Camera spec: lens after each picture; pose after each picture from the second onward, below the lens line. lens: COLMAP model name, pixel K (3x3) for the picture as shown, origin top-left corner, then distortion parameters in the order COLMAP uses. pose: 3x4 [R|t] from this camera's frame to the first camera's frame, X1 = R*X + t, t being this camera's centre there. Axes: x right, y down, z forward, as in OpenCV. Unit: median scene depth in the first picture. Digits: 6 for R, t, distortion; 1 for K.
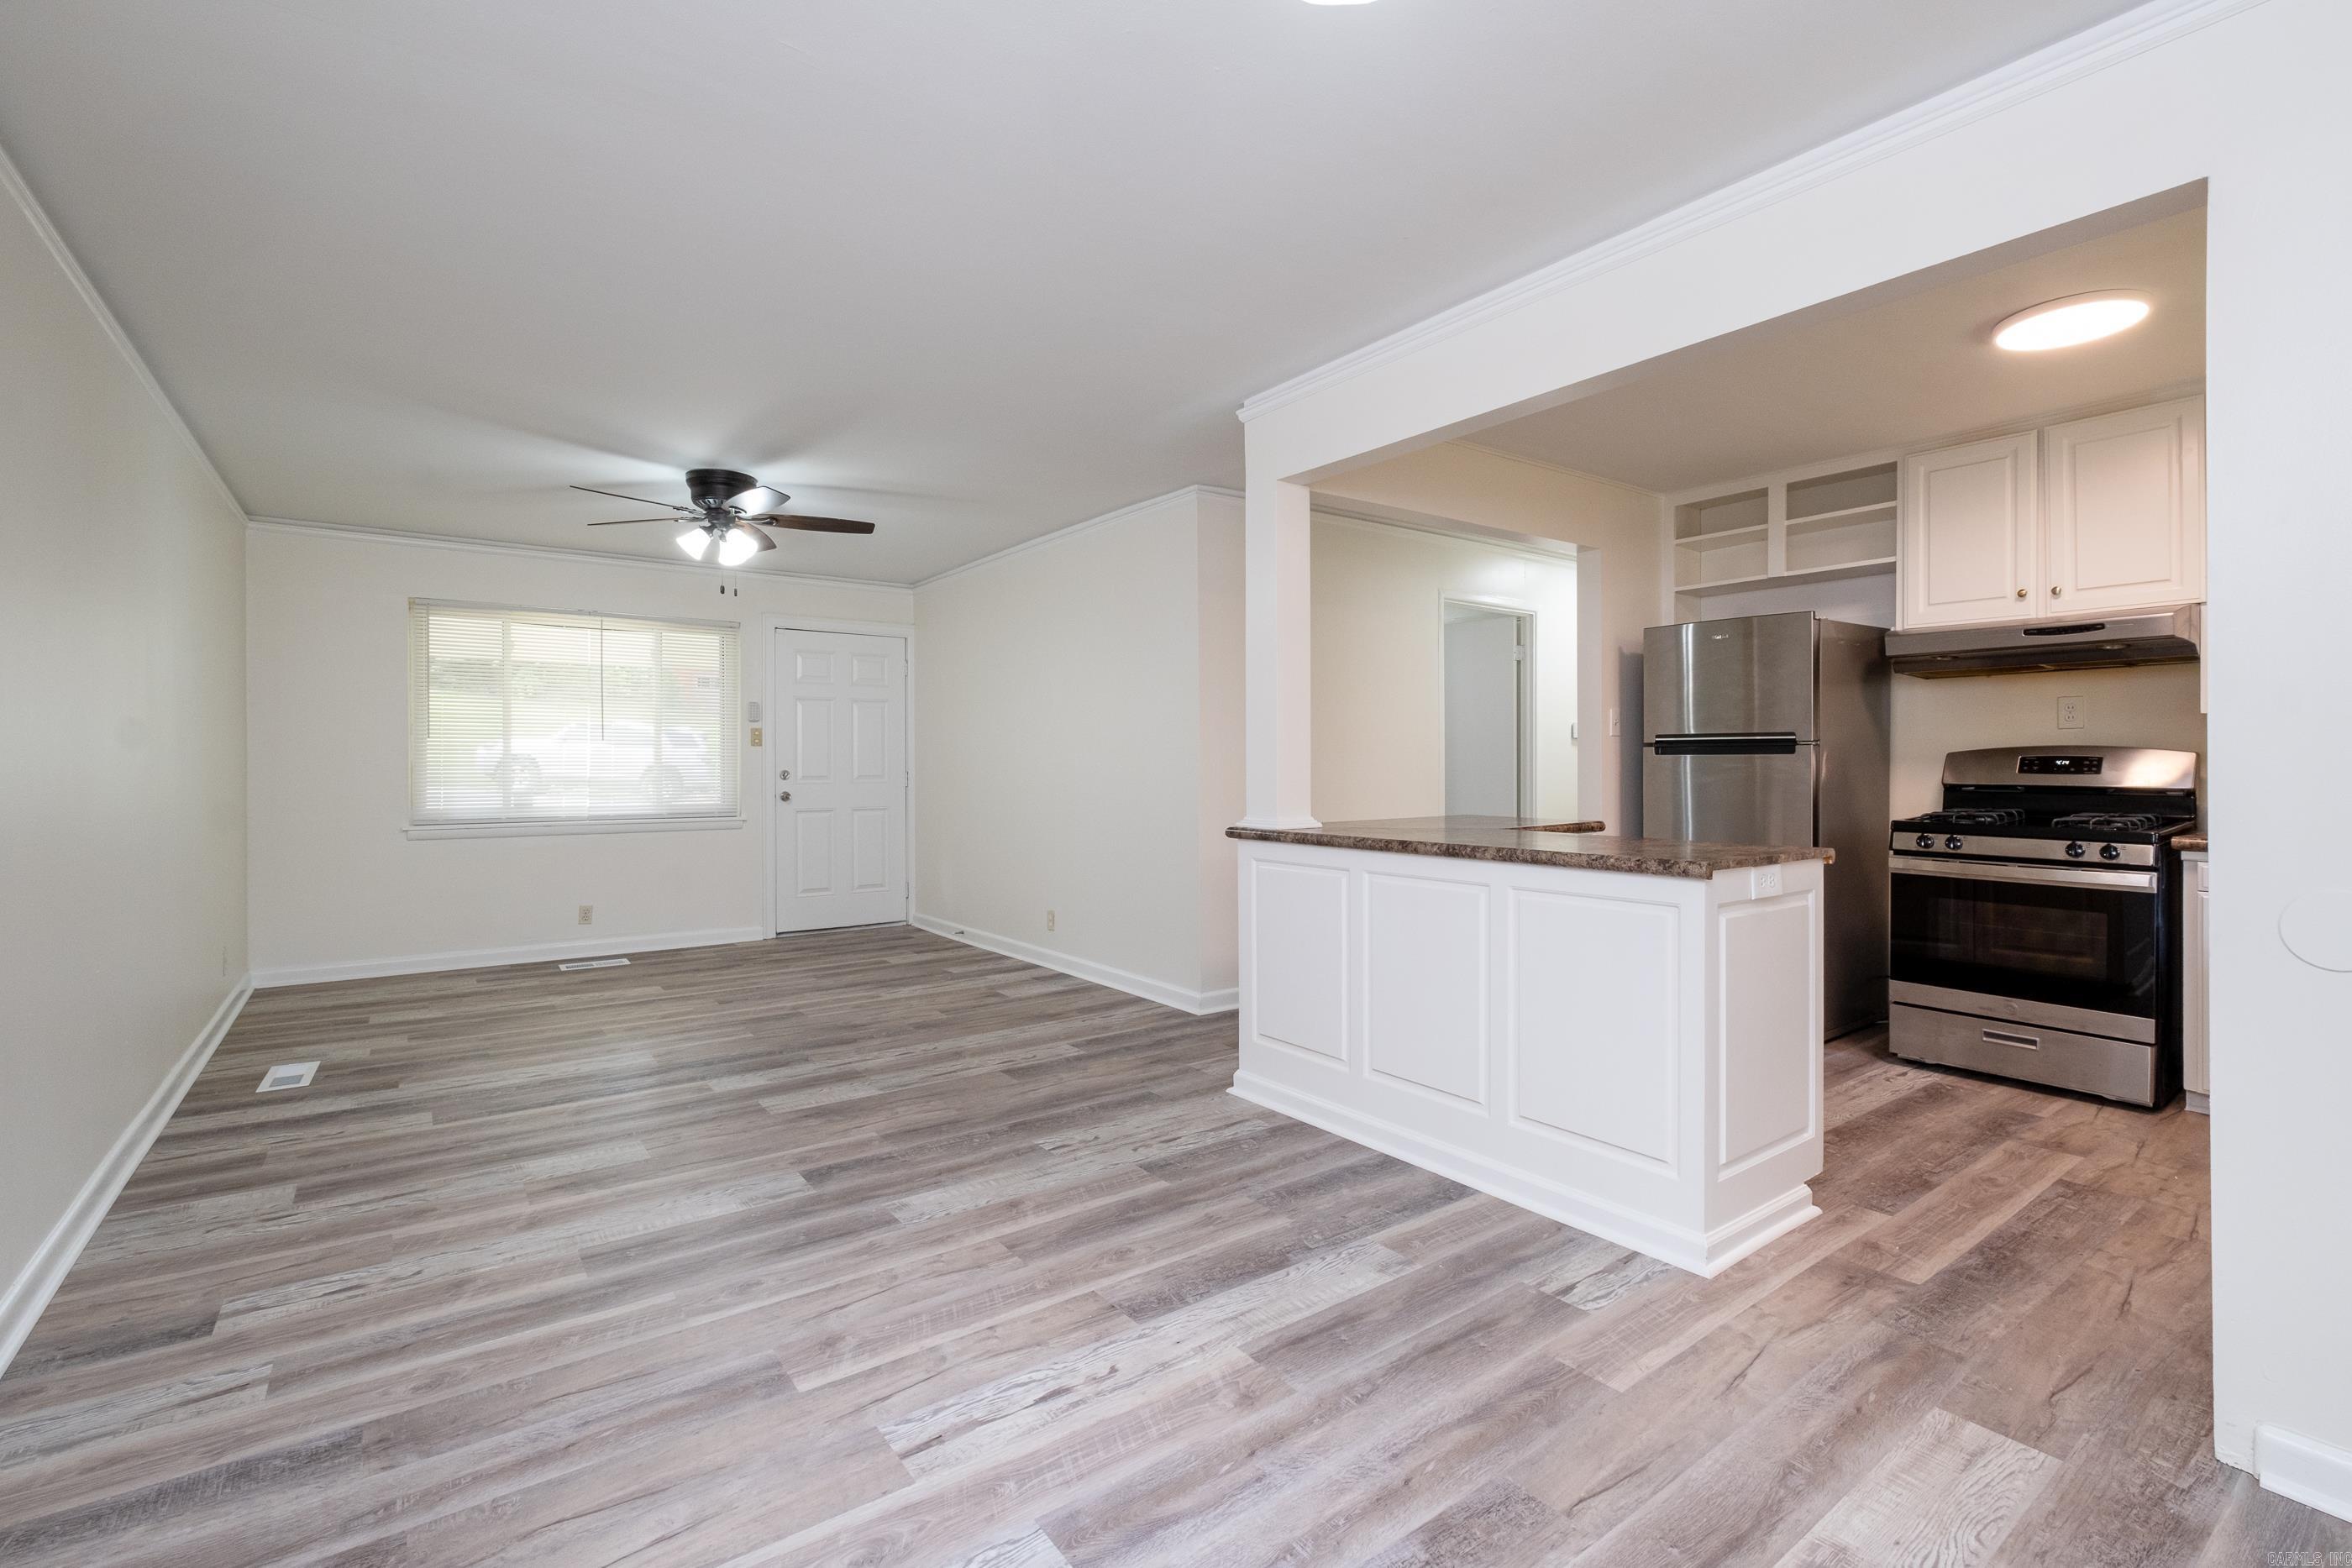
lens RADIAL K [[1059.1, 0, 1161.5], [0, 1059.1, 754.5], [0, 0, 1]] dist [-0.004642, -0.000538]
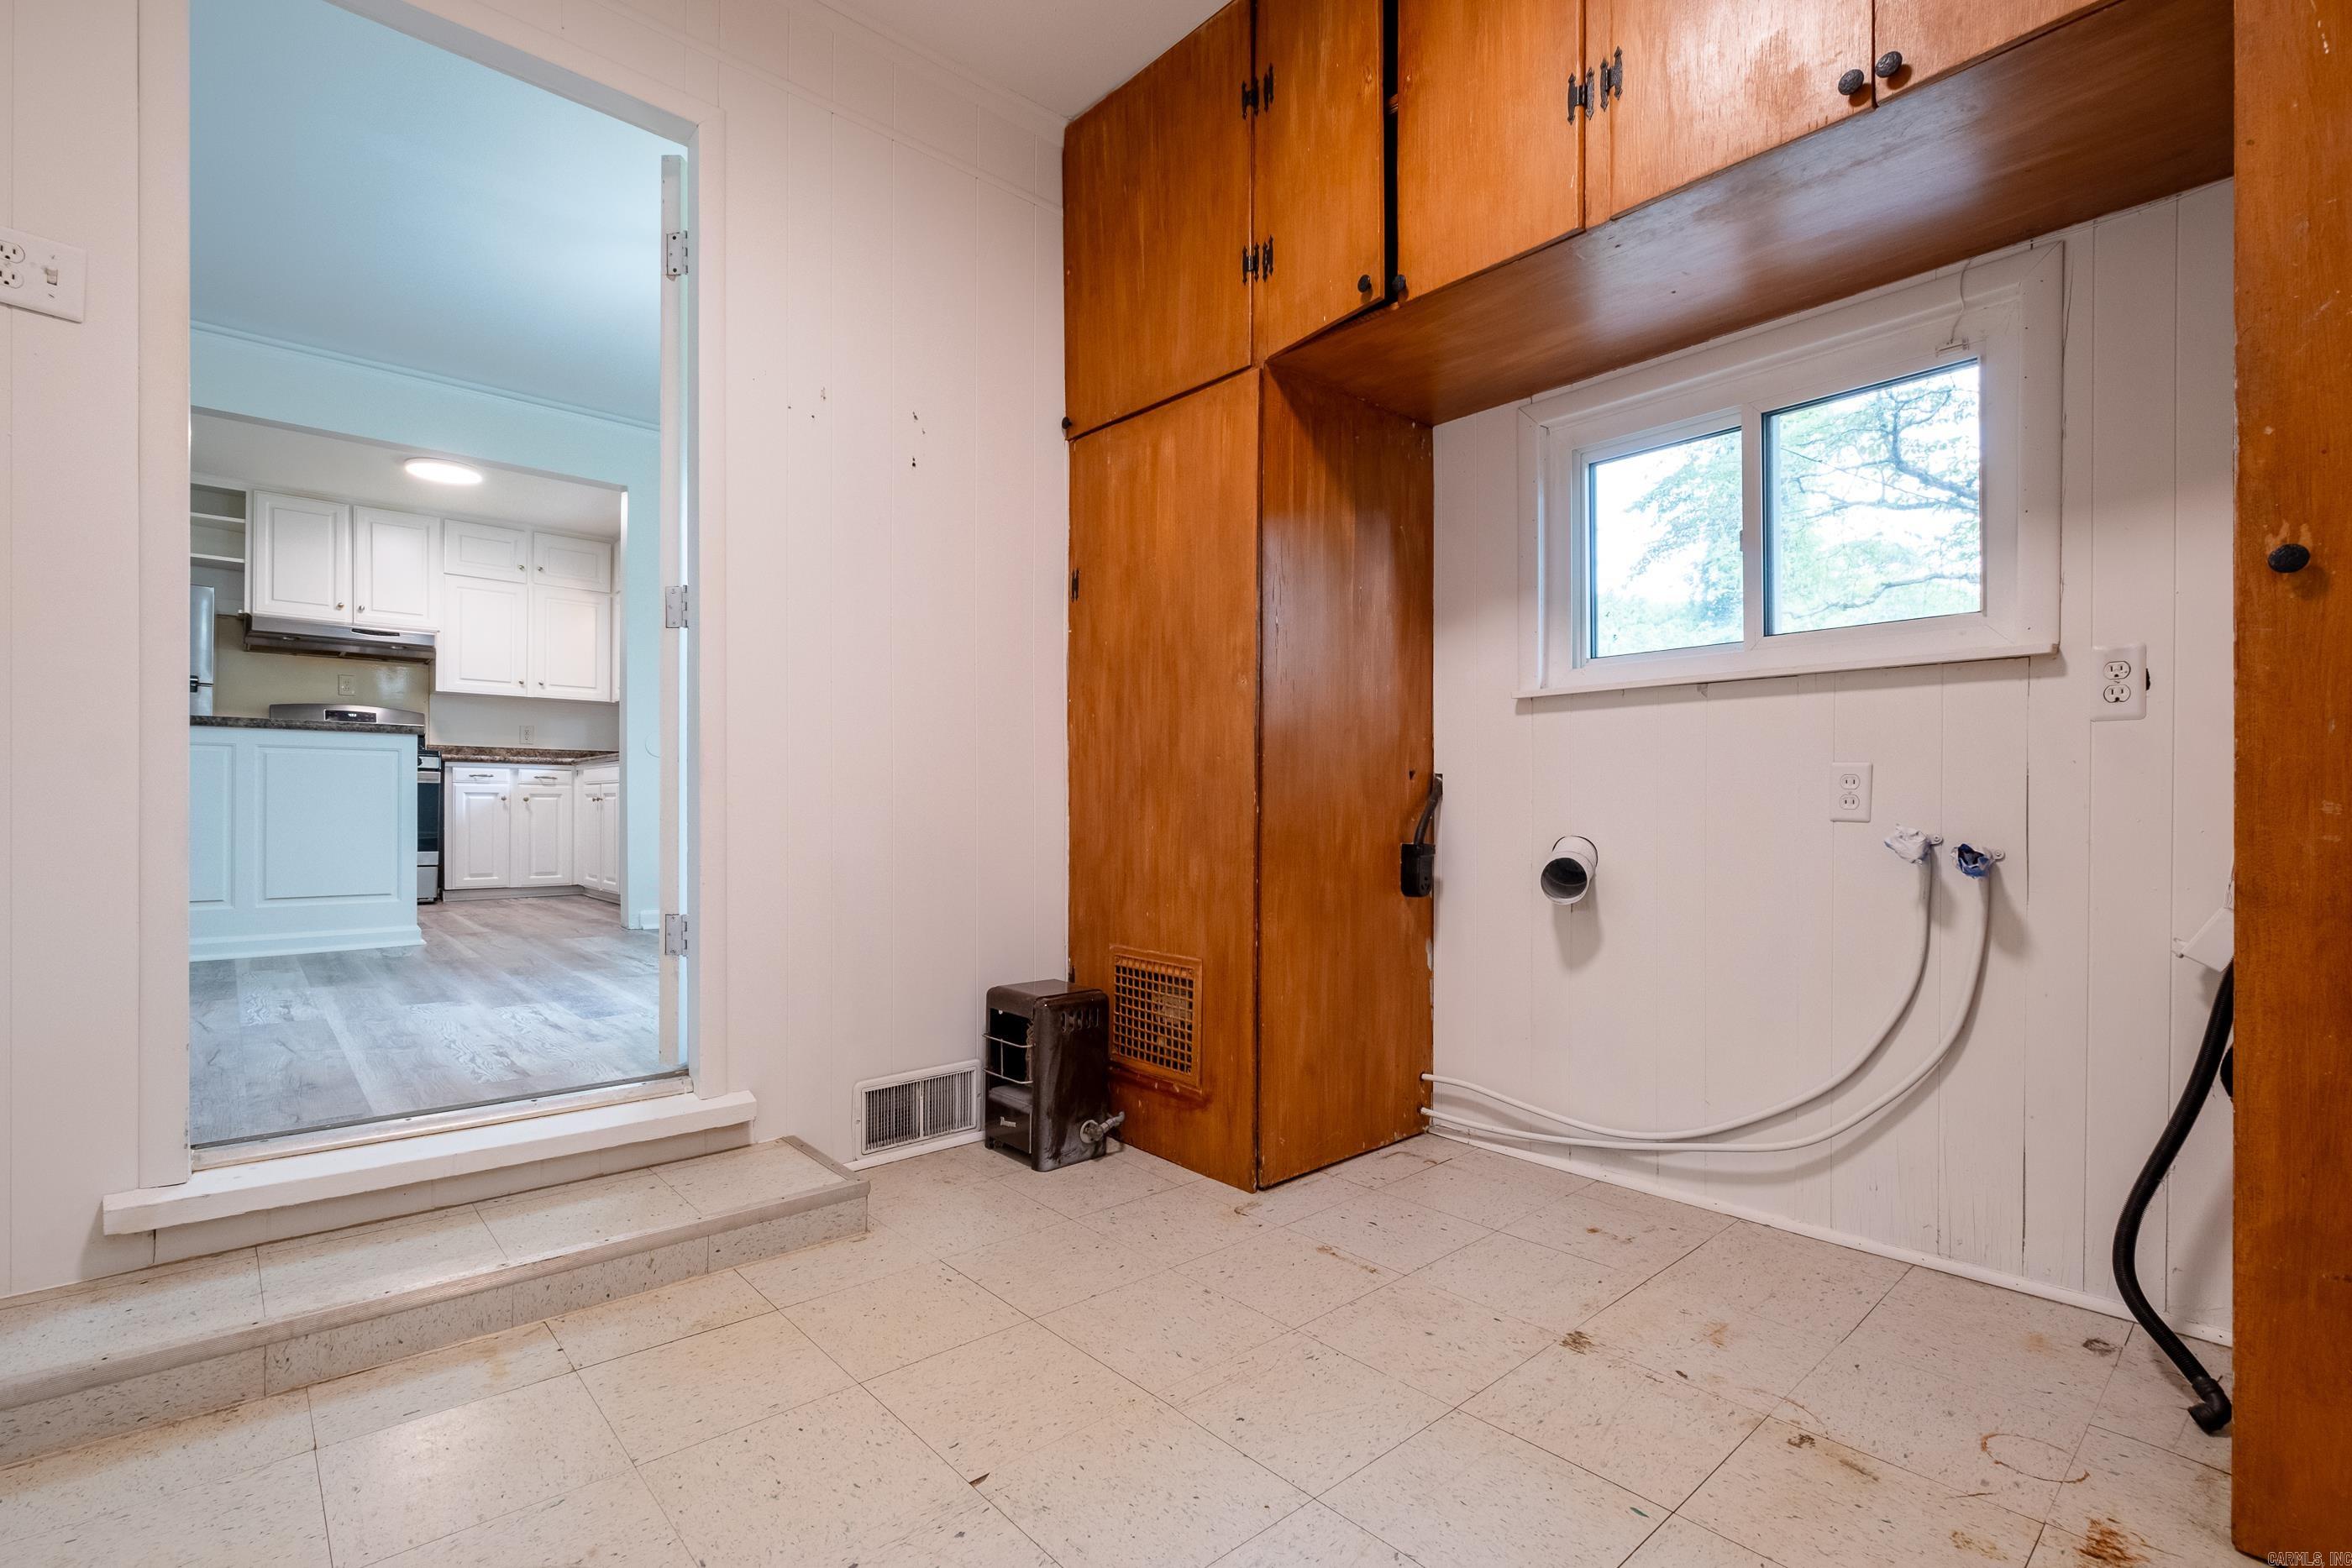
lens RADIAL K [[1059.1, 0, 1173.6], [0, 1059.1, 805.5], [0, 0, 1]] dist [-0.004642, -0.000538]
pose [[-0.119608, 0.006152, 0.992802, -1.103446], [-0.007484, 0.999947, -0.007098, 0.183342], [-0.992793, -0.008279, -0.119555, -0.068898]]
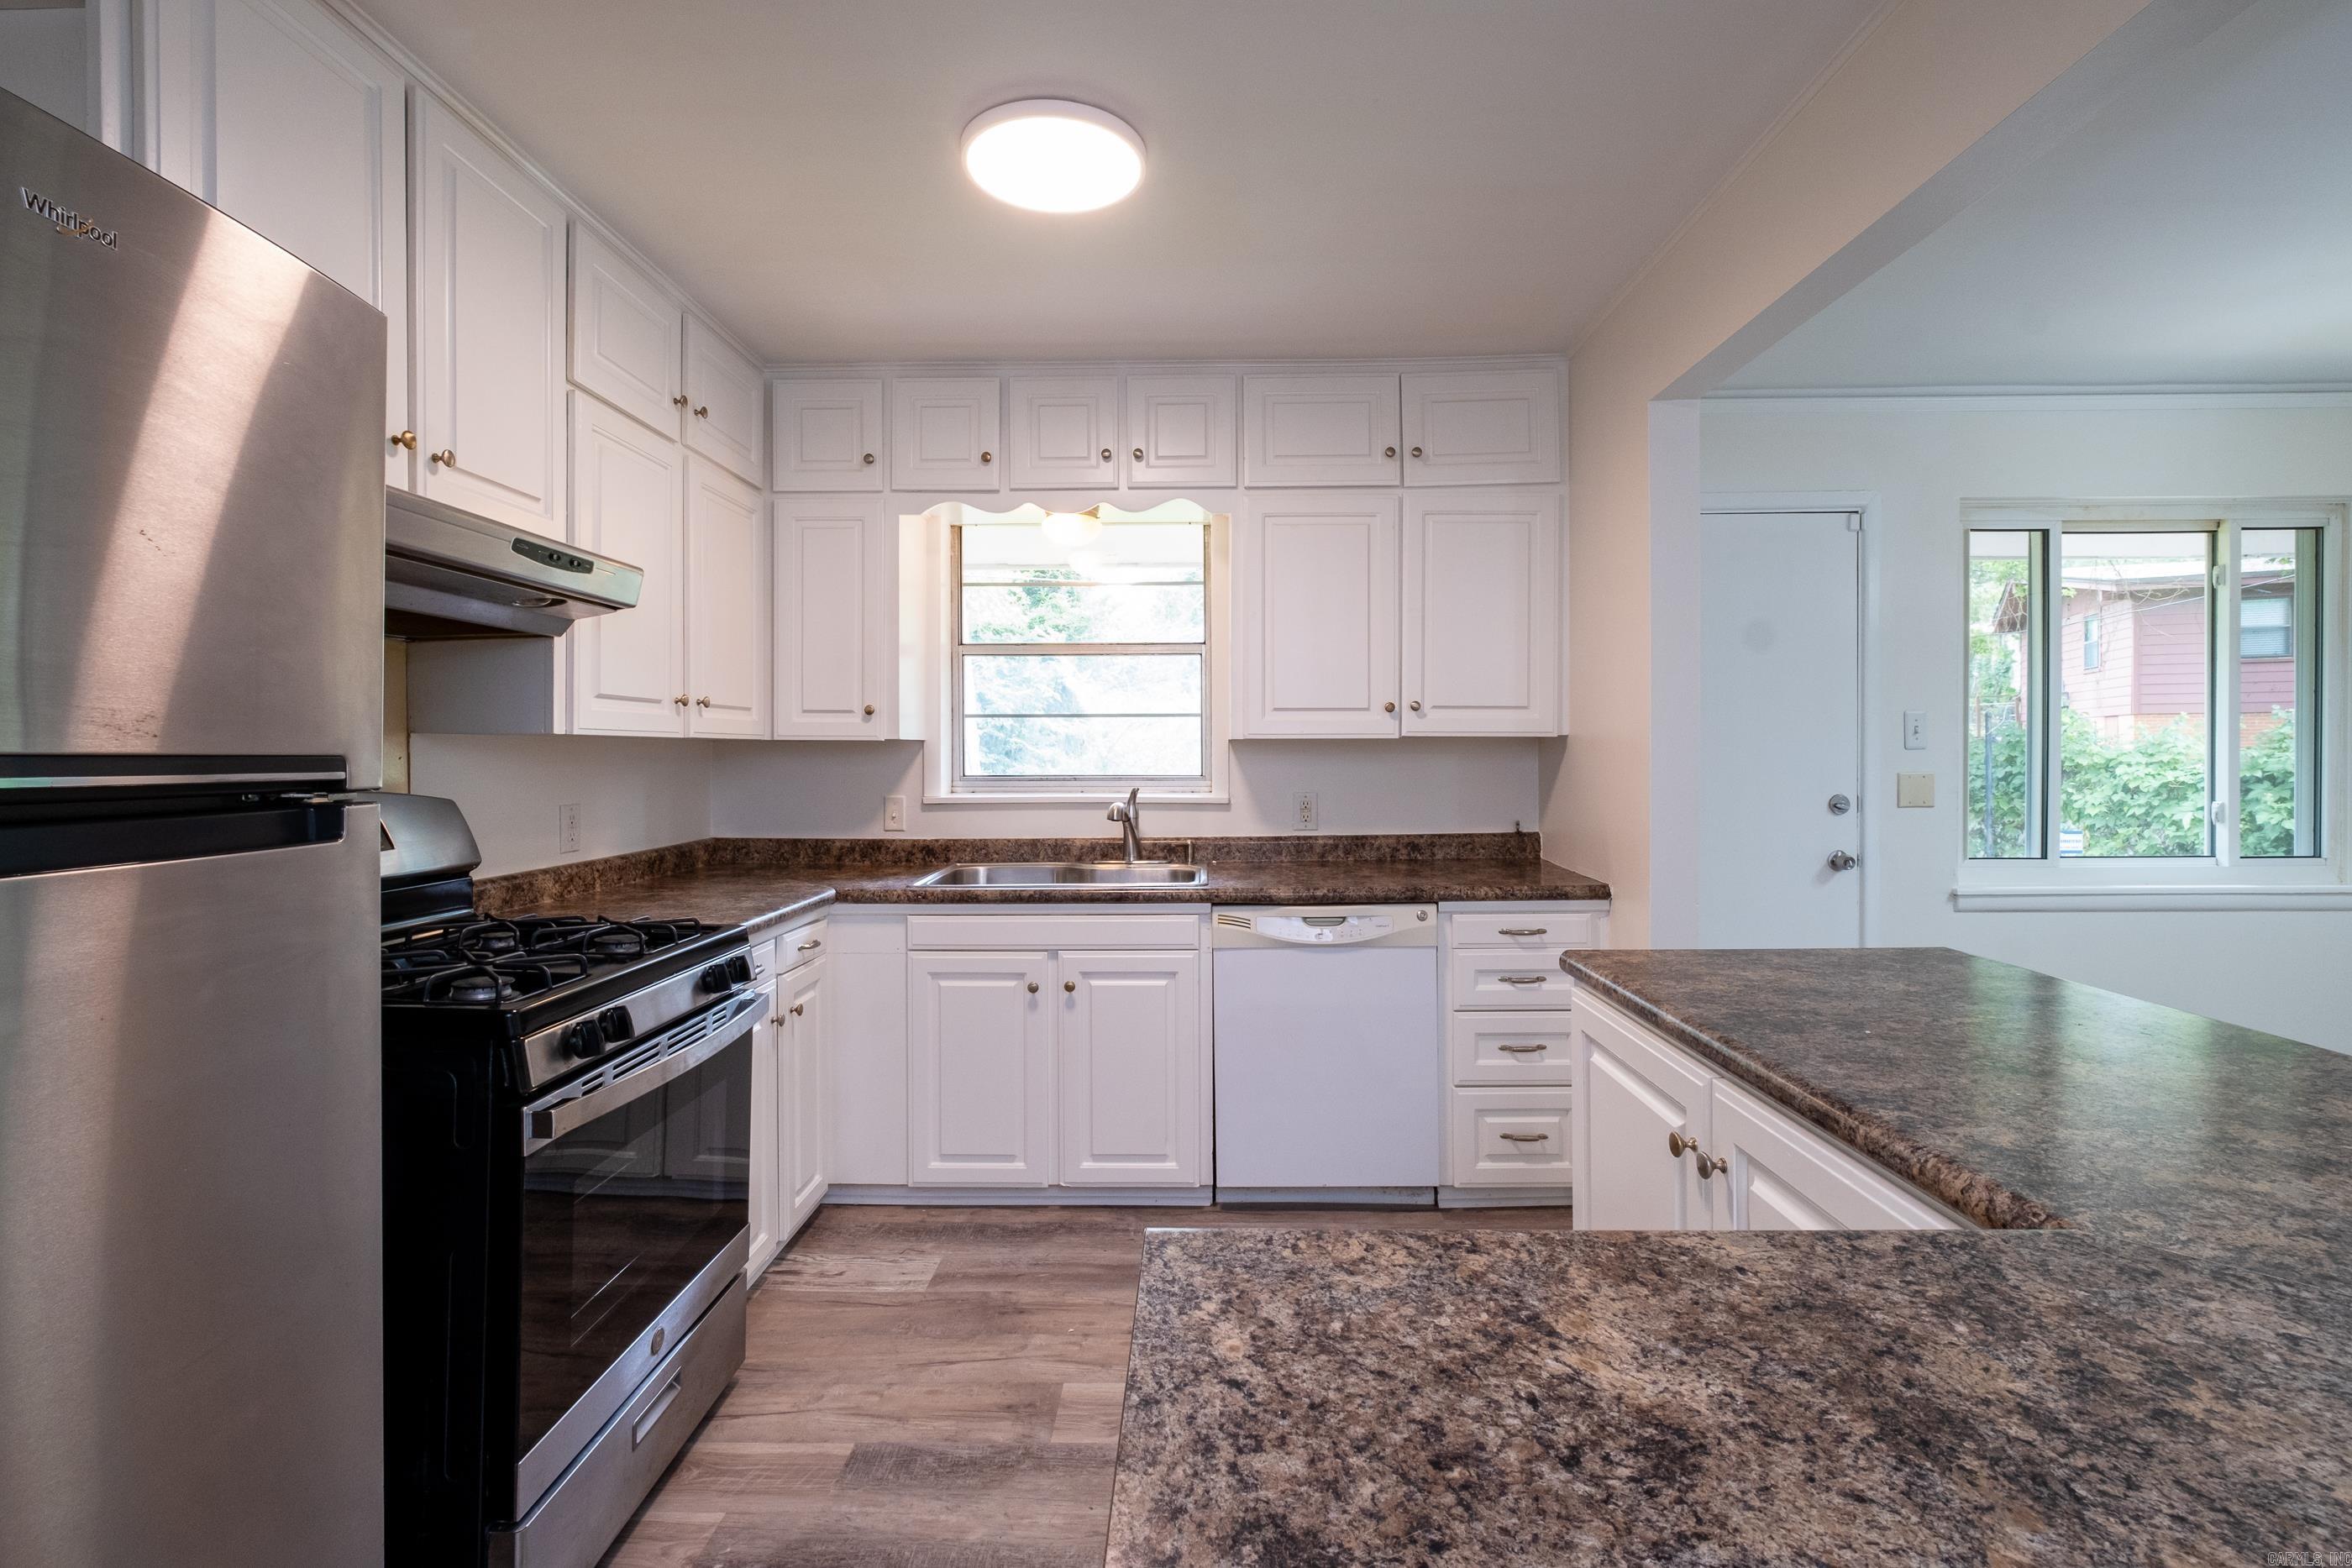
lens RADIAL K [[1059.1, 0, 1166.9], [0, 1059.1, 781.6], [0, 0, 1]] dist [-0.004642, -0.000538]
pose [[-0.804615, -0.009209, 0.593725, 0.390546], [0.005956, 0.999704, 0.023578, -0.026039], [-0.593767, 0.022507, -0.804322, 1.419994]]
